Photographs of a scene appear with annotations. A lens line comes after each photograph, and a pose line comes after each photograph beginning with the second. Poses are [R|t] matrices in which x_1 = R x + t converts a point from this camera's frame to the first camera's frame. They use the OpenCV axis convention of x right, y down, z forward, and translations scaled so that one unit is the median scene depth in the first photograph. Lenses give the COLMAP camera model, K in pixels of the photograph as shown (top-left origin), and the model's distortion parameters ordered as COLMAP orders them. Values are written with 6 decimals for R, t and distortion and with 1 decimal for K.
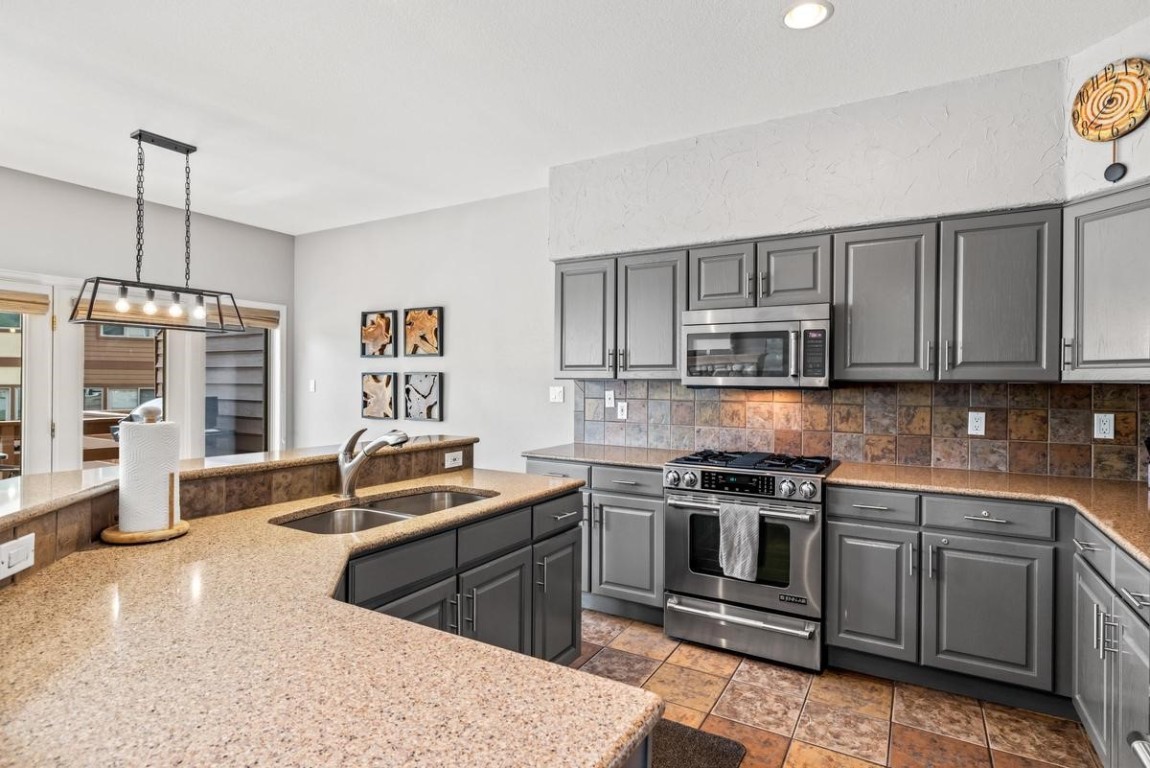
lens RADIAL K [[598.7, 0, 565.3], [0, 598.7, 383.7], [0, 0, 1]] dist [0.005045, 0.000283]
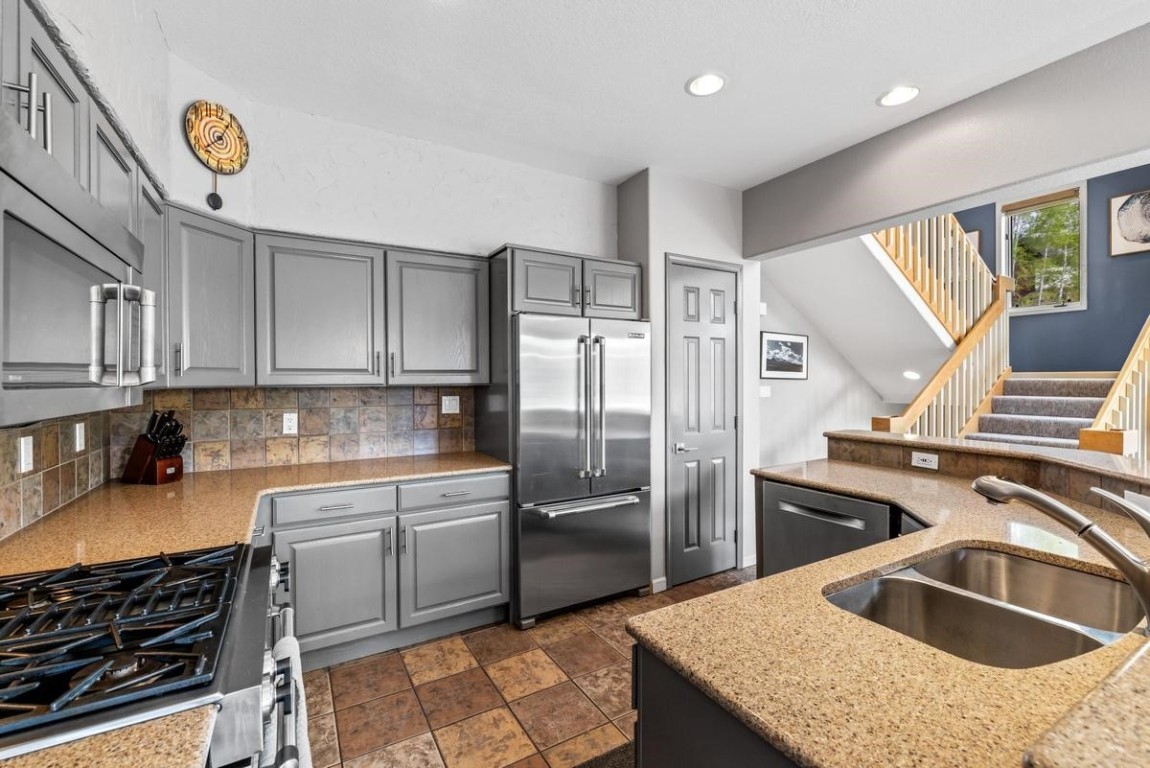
lens RADIAL K [[500.5, 0, 578.5], [0, 500.5, 379.4], [0, 0, 1]] dist [0.000808, 0.001275]
pose [[-0.881793, -0.006096, 0.471596, -0.095841], [-0.001024, 0.999939, 0.011011, -0.021024], [-0.471635, 0.009226, -0.881746, 1.098469]]
